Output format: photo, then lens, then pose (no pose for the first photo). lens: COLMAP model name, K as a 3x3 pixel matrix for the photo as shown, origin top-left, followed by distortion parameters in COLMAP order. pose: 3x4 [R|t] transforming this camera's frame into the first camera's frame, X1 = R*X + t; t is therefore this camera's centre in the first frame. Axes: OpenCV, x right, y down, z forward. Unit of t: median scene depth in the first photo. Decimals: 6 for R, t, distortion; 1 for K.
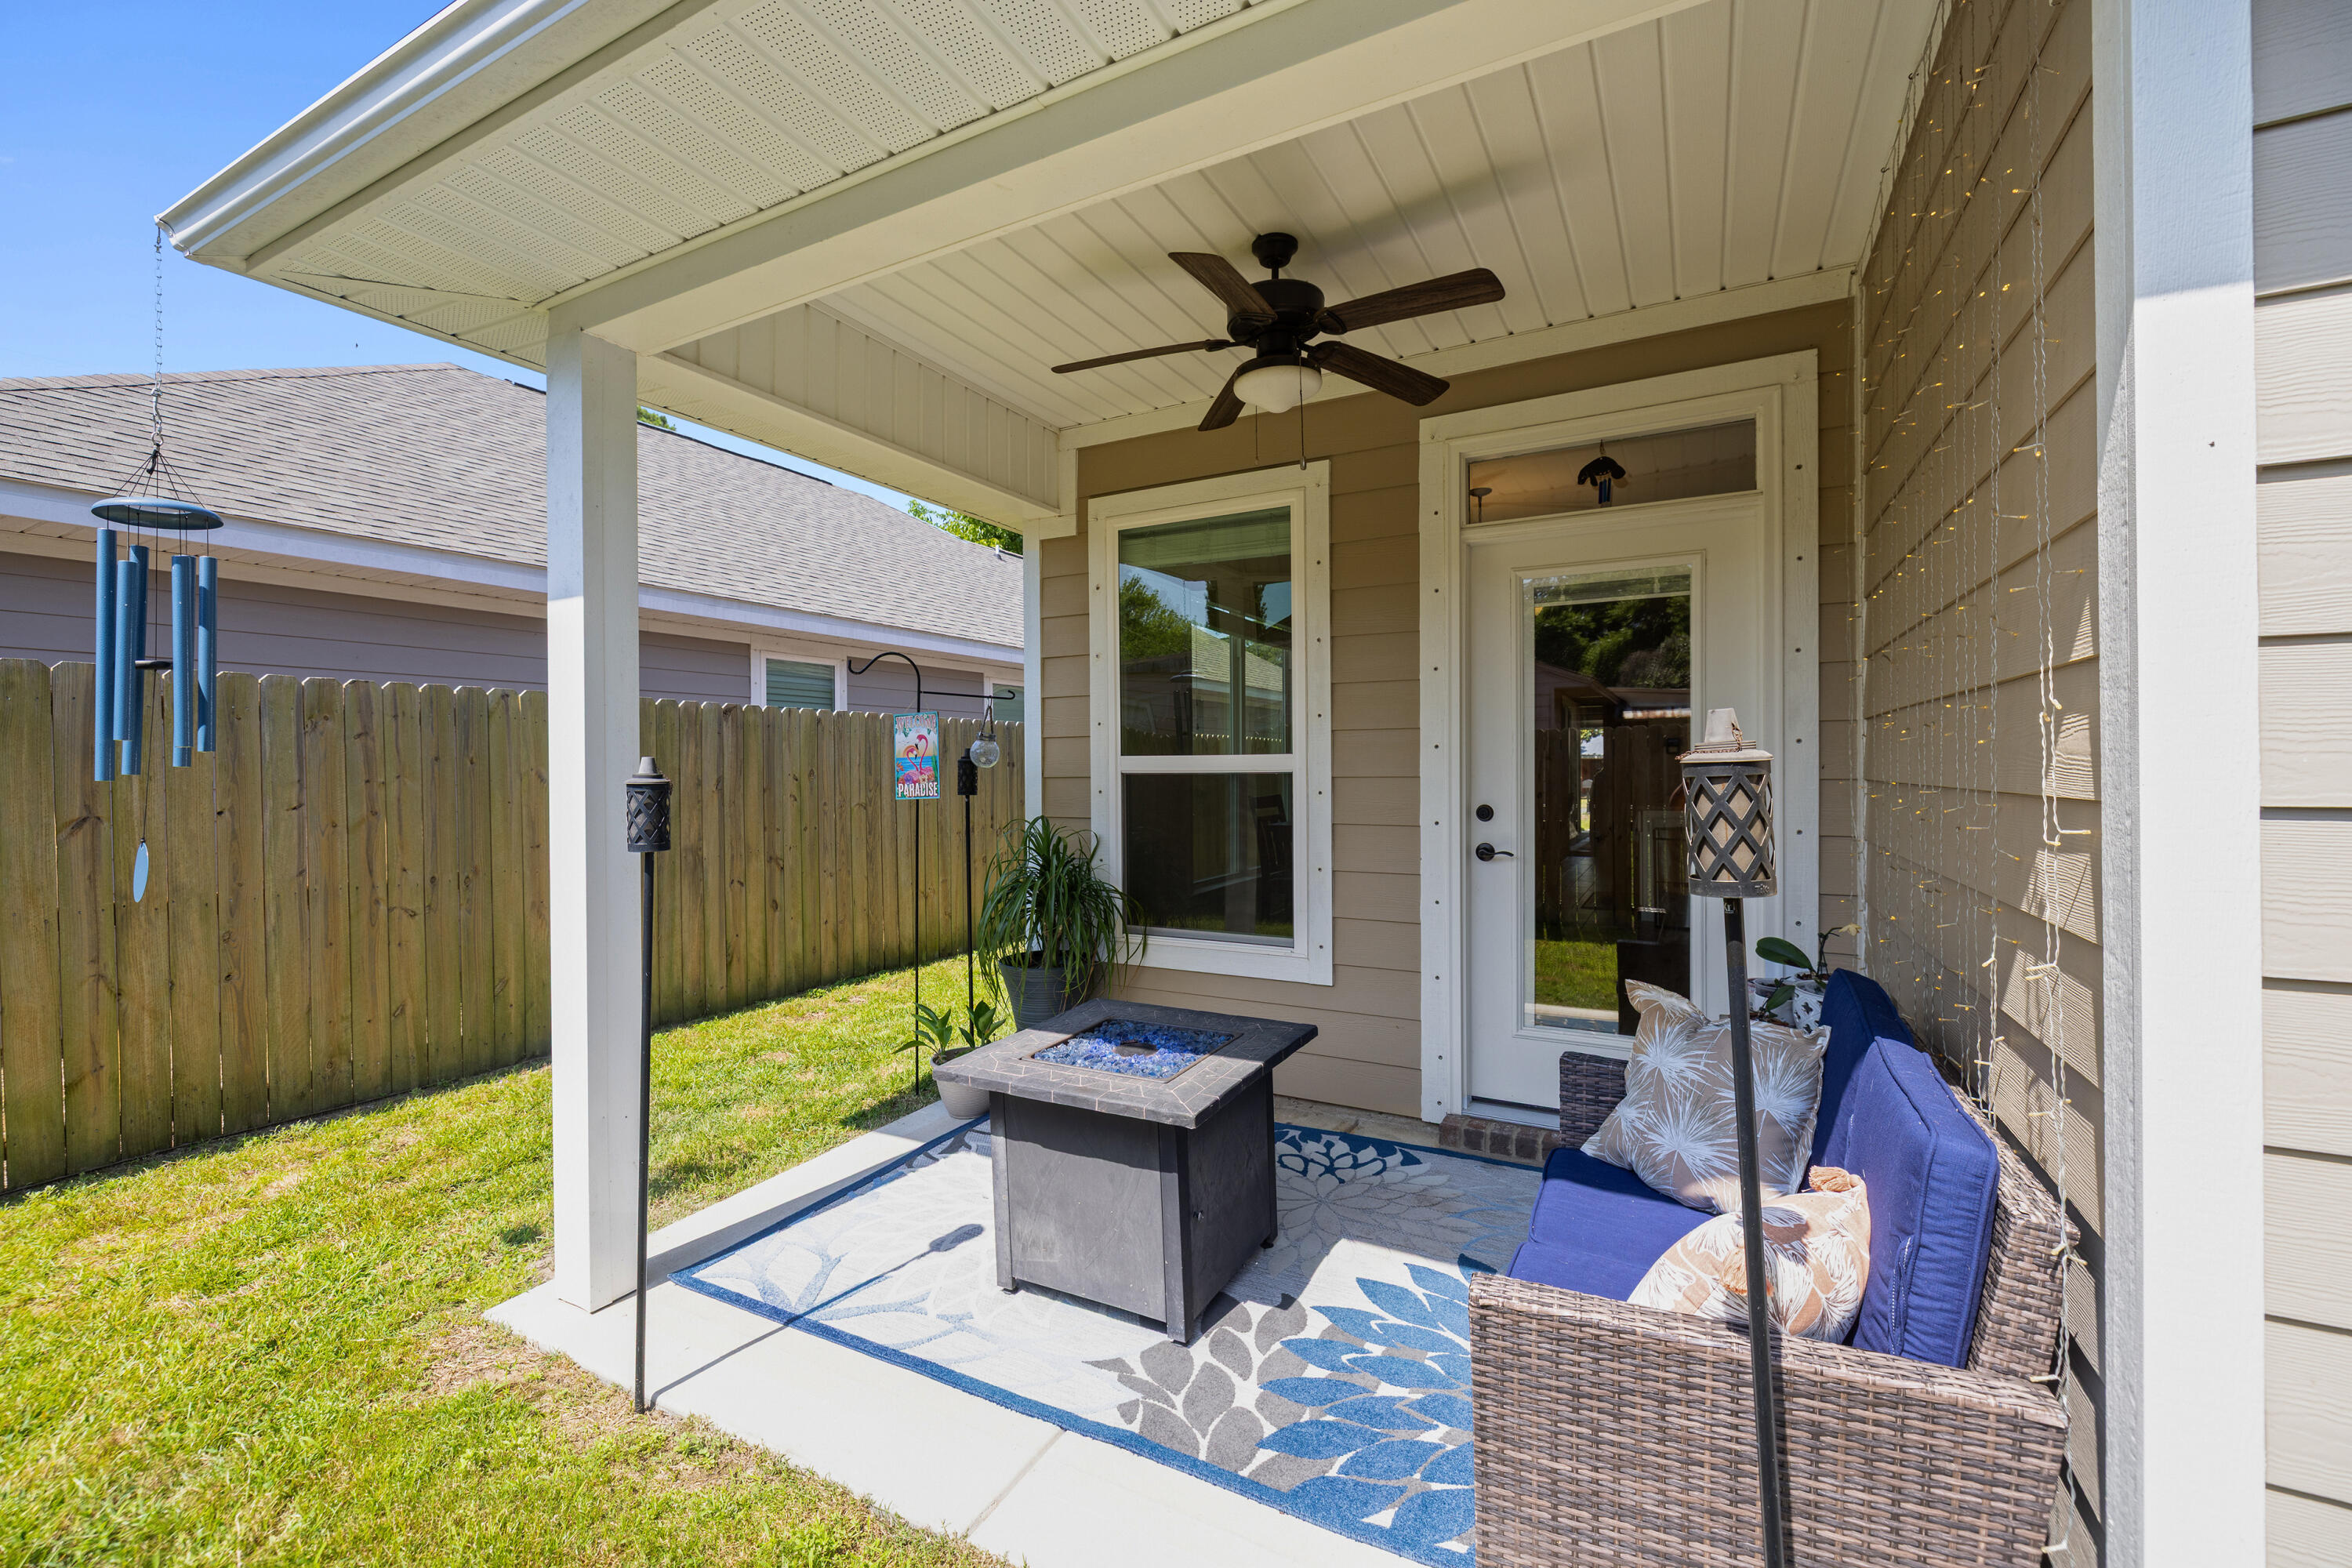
lens RADIAL K [[989.6, 0, 1167.6], [0, 989.6, 773.5], [0, 0, 1]] dist [0.004502, -0.001740]
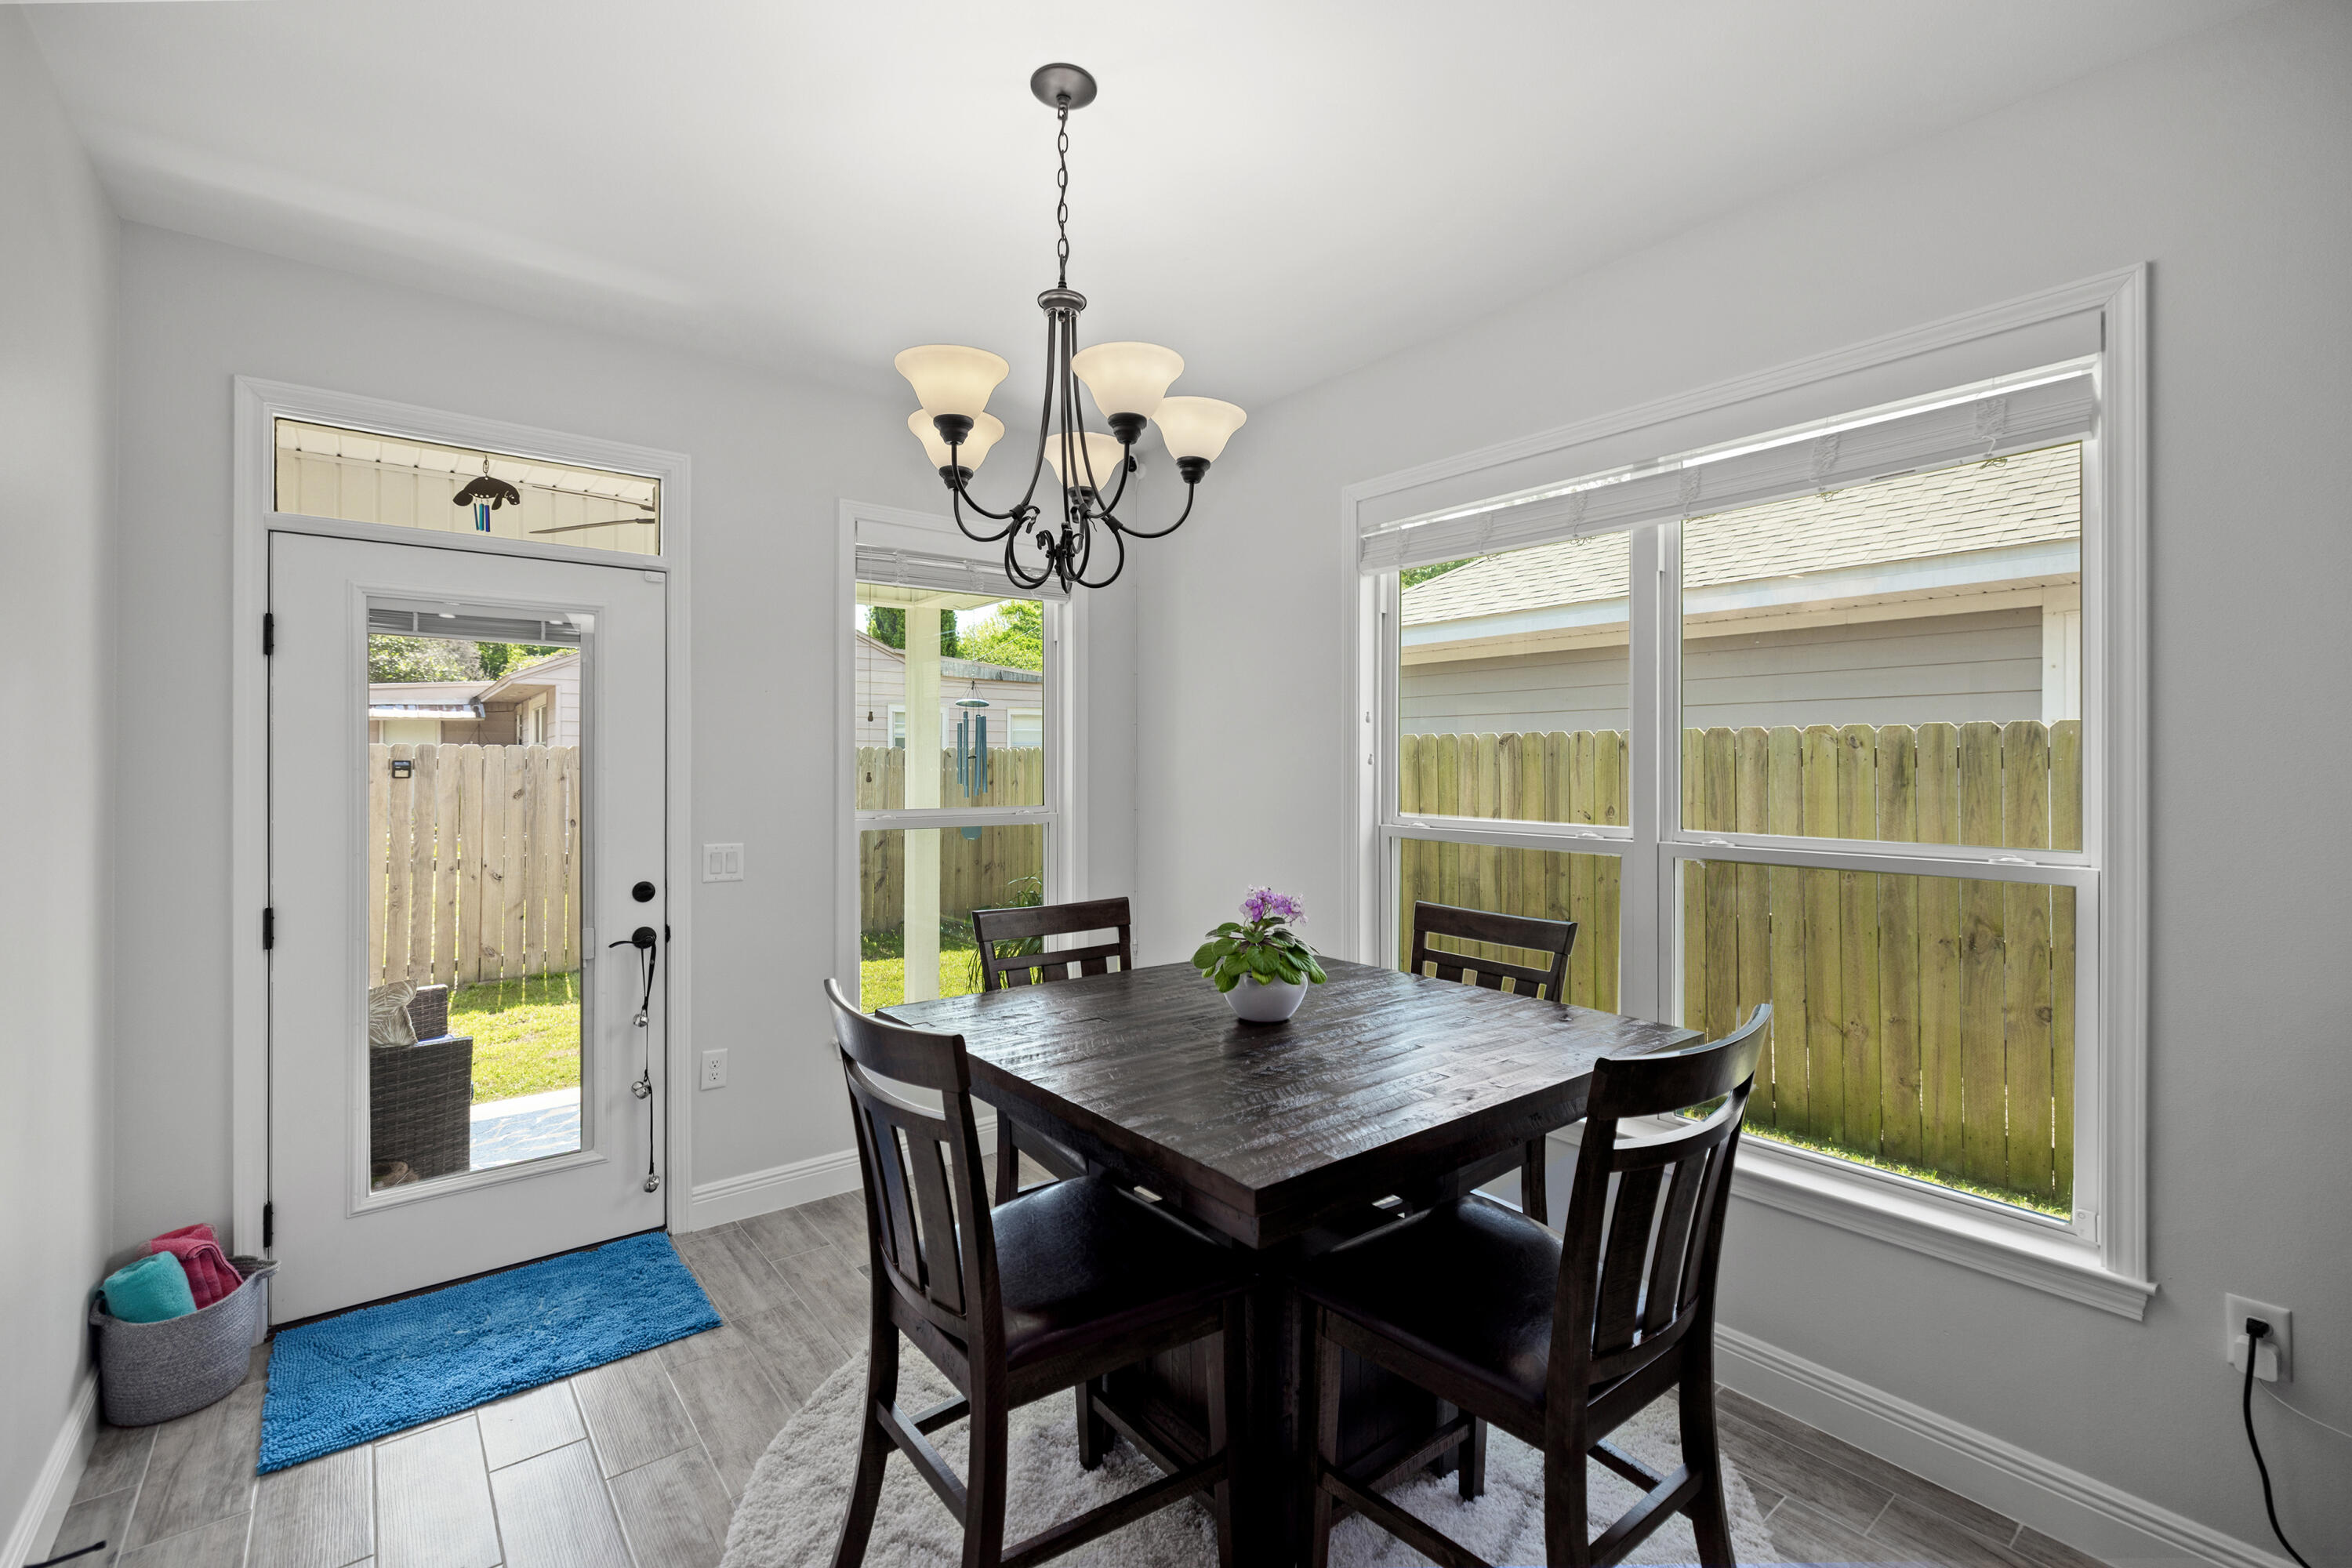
lens RADIAL K [[1025.8, 0, 1173.1], [0, 1025.8, 771.9], [0, 0, 1]] dist [0.004043, -0.001281]
pose [[-0.391913, 0.009448, -0.919954, 0.866632], [-0.004079, 0.999920, 0.012007, -0.064431], [0.919993, 0.008458, -0.391843, 1.610055]]
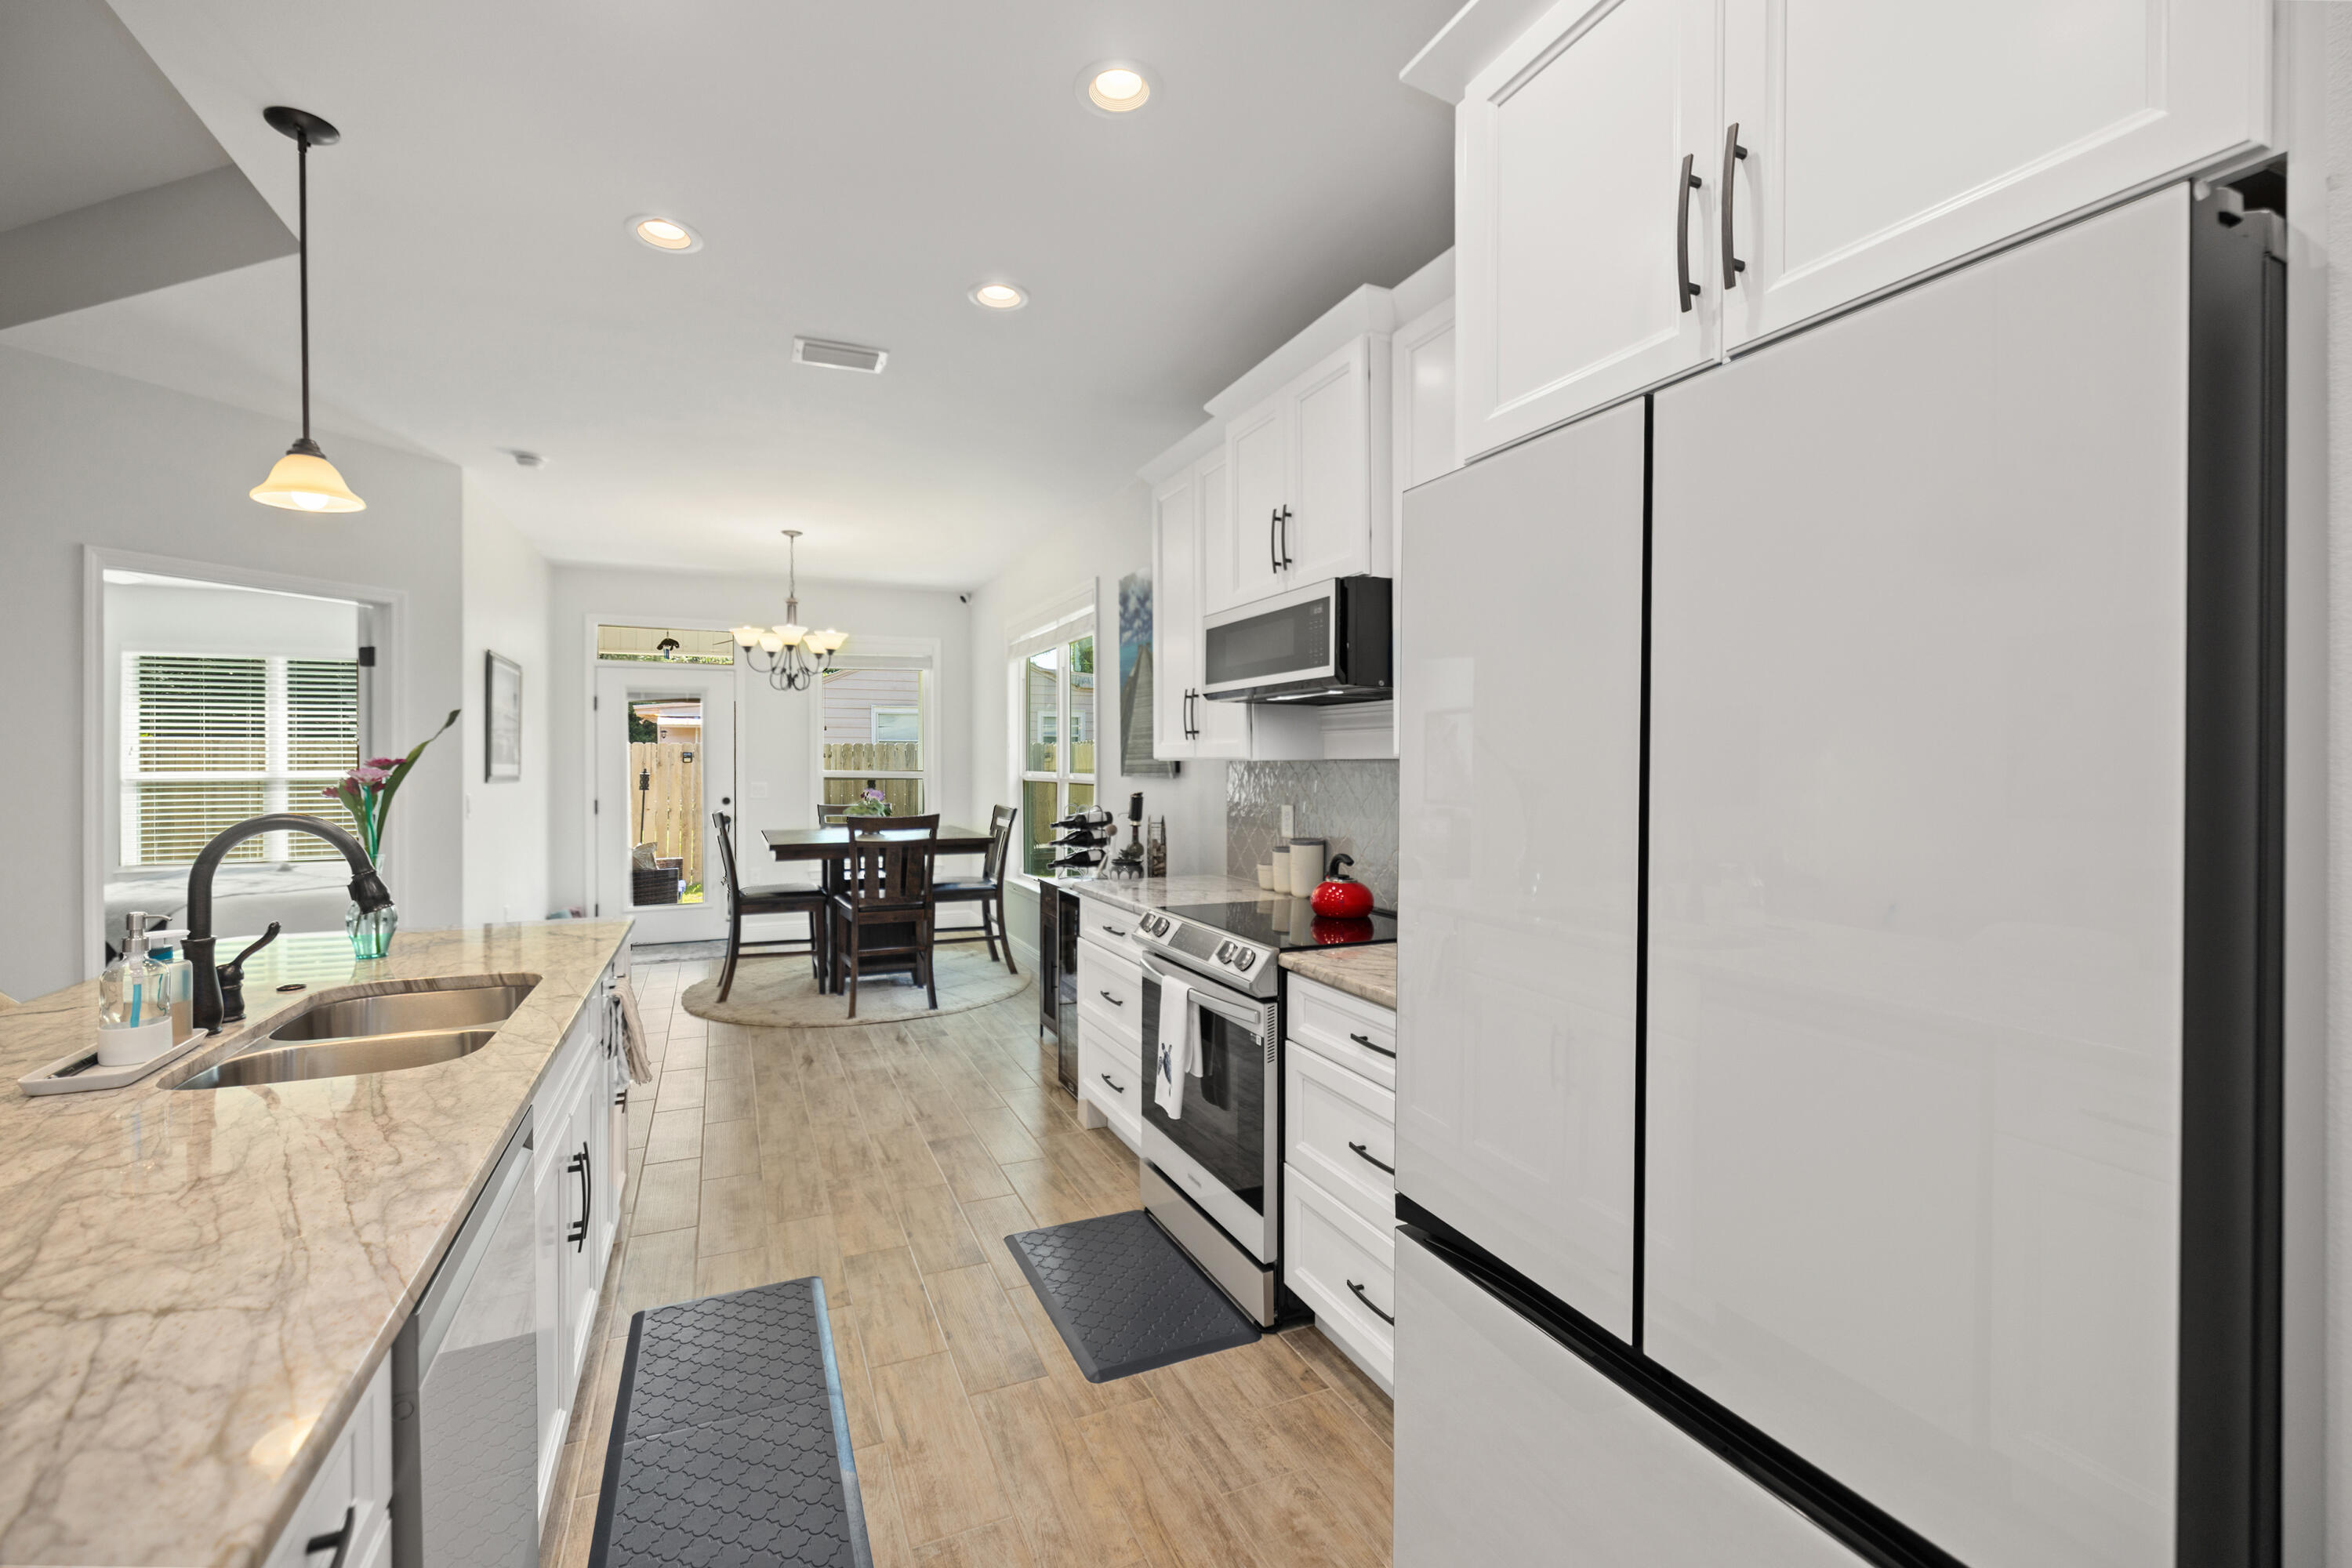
lens RADIAL K [[989.6, 0, 1169.0], [0, 989.6, 760.2], [0, 0, 1]] dist [0.004502, -0.001740]
pose [[-0.605139, 0.006114, -0.796097, 1.295455], [0.001681, 0.999978, 0.006402, -0.048767], [0.796118, 0.002536, -0.605136, 2.751939]]
